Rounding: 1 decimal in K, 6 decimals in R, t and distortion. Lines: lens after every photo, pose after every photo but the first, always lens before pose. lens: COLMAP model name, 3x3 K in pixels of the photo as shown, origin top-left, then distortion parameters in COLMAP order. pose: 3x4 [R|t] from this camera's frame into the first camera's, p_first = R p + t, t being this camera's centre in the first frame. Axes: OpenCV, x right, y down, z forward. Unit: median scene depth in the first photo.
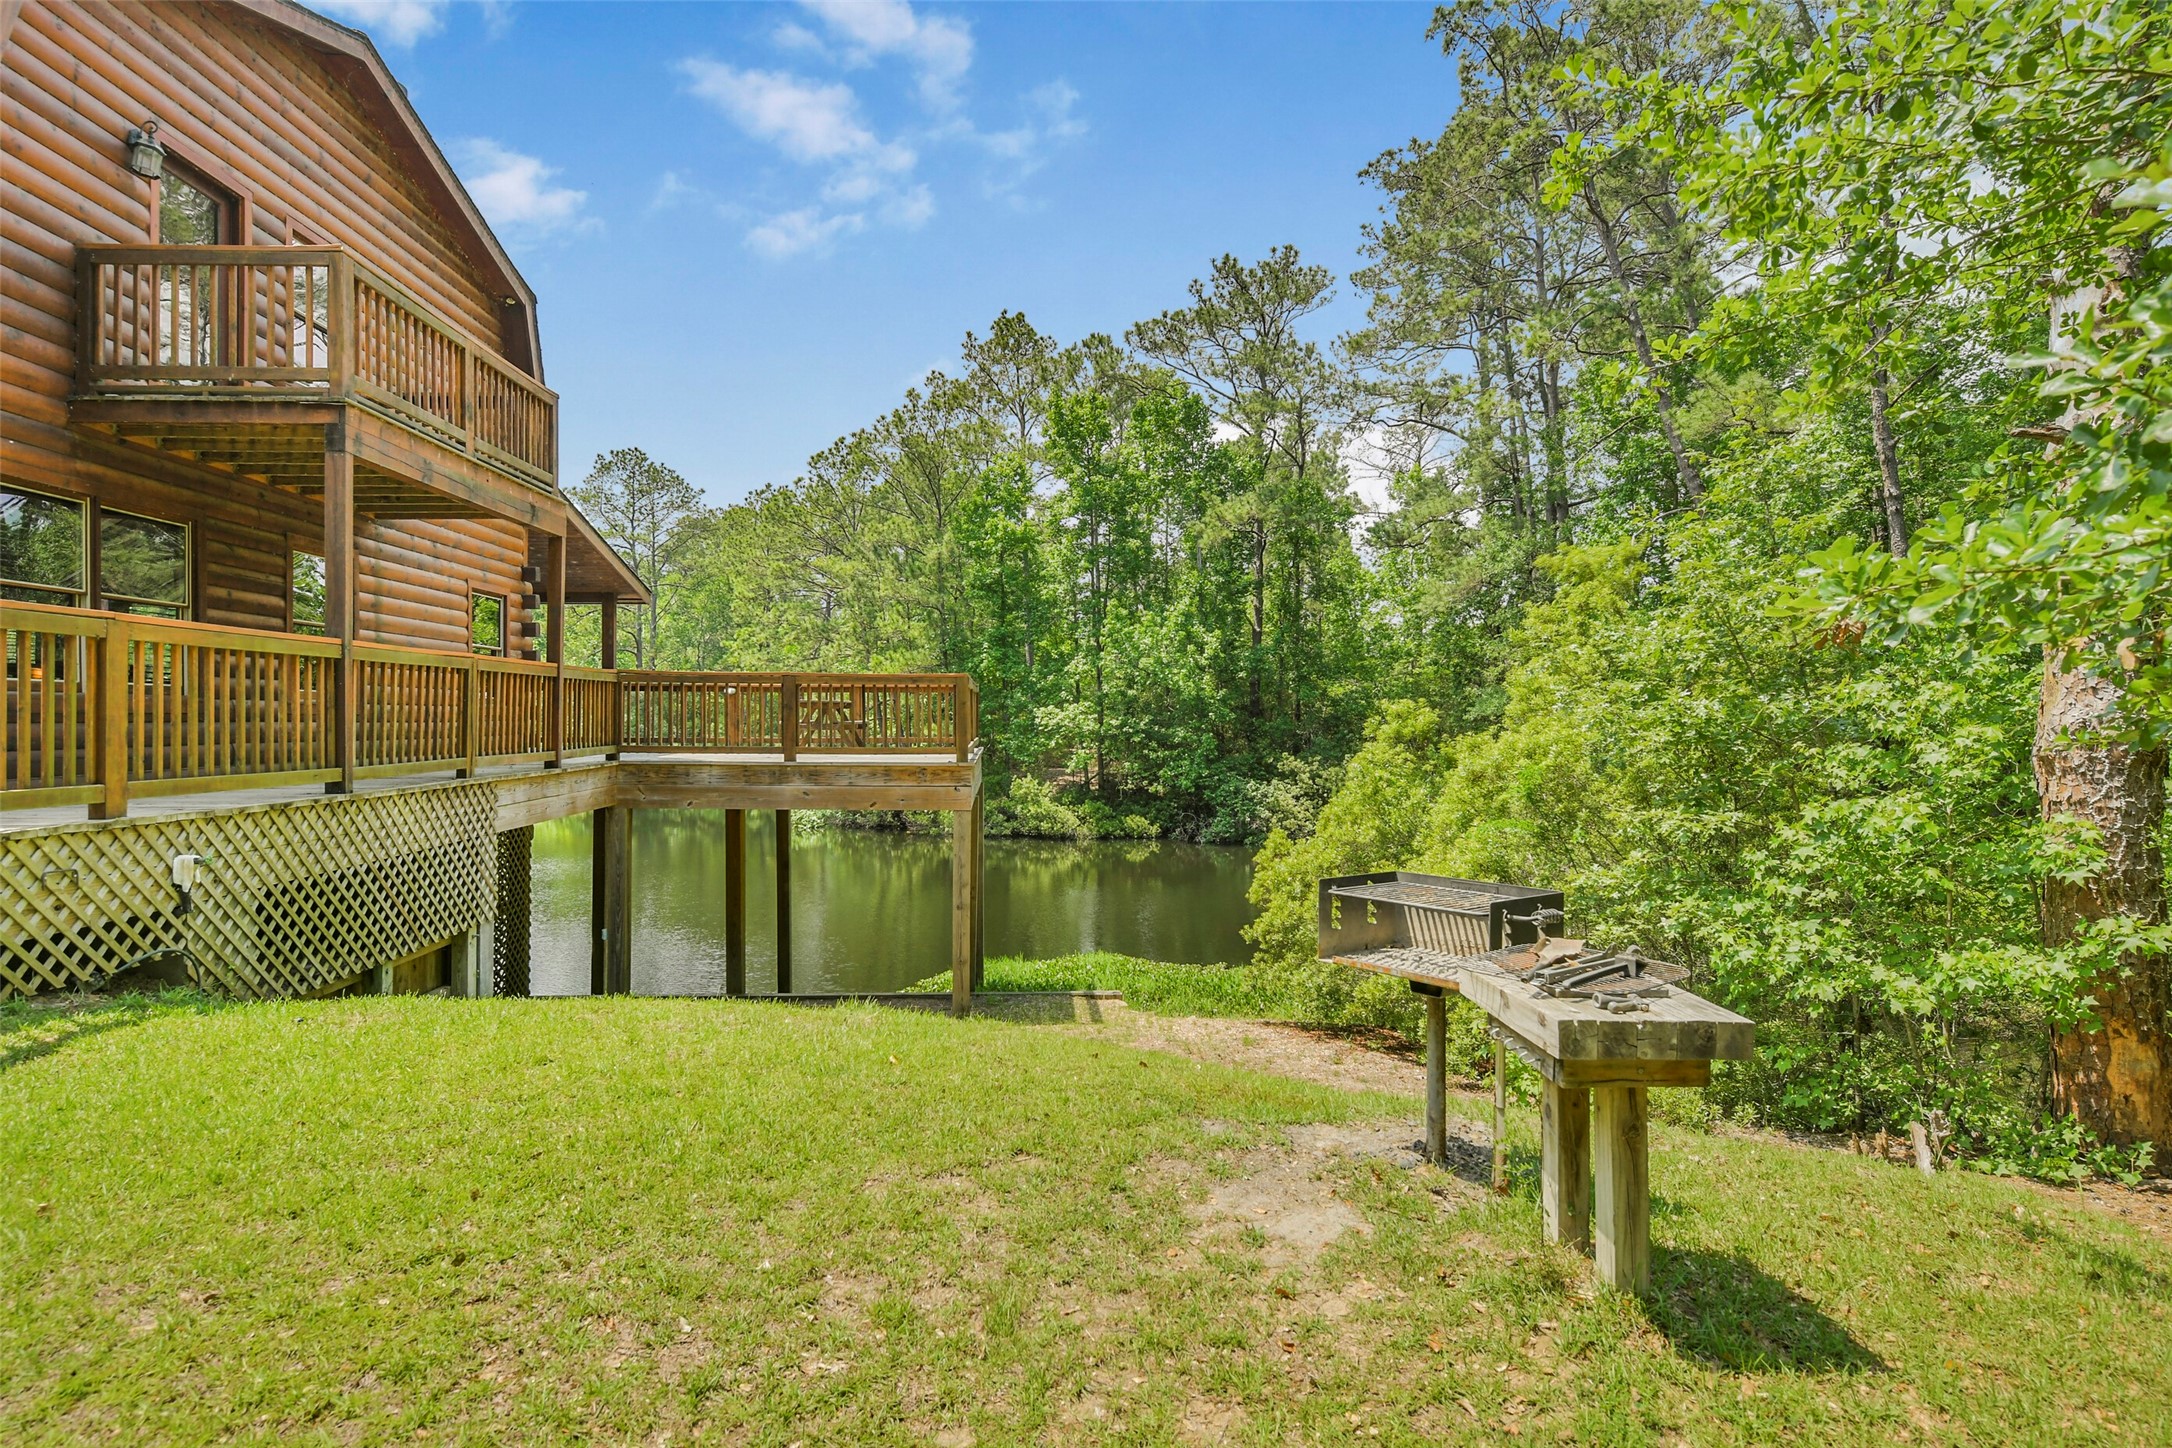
lens RADIAL K [[1063.1, 0, 1076.0], [0, 1063.1, 717.2], [0, 0, 1]] dist [-0.002899, -0.000649]
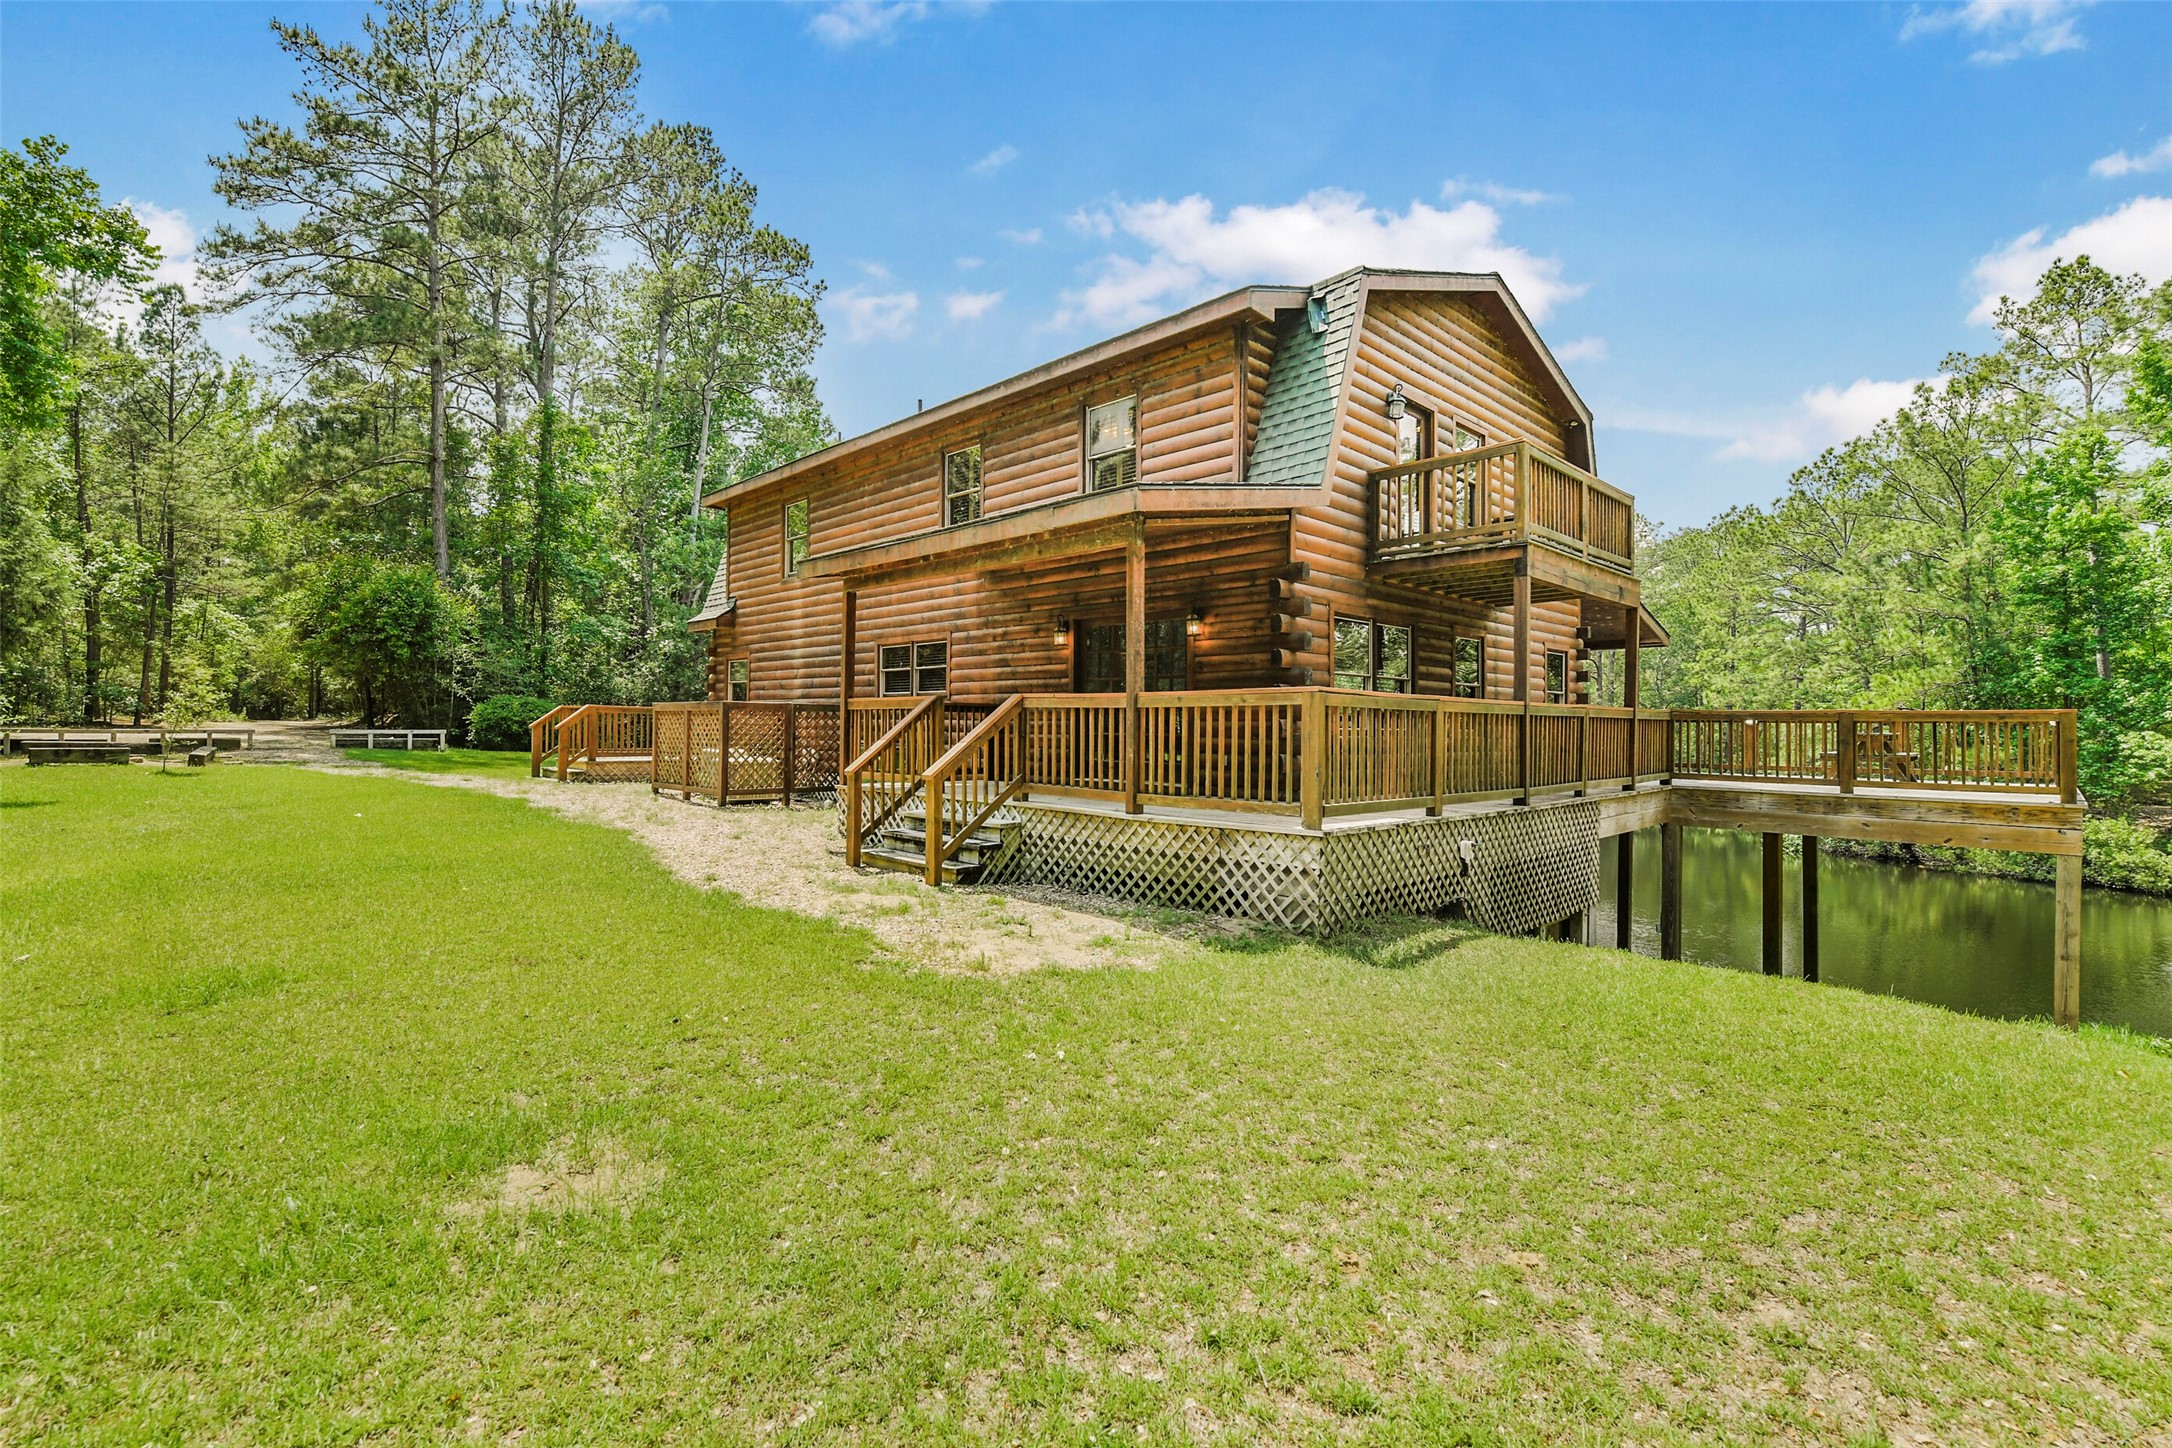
lens RADIAL K [[956.0, 0, 1082.8], [0, 956.0, 718.6], [0, 0, 1]] dist [-0.009831, -0.005358]
pose [[0.658180, -0.002086, -0.752858, -0.056438], [-0.006311, 0.999946, -0.008288, -0.020917], [0.752834, 0.010207, 0.658131, -0.205494]]
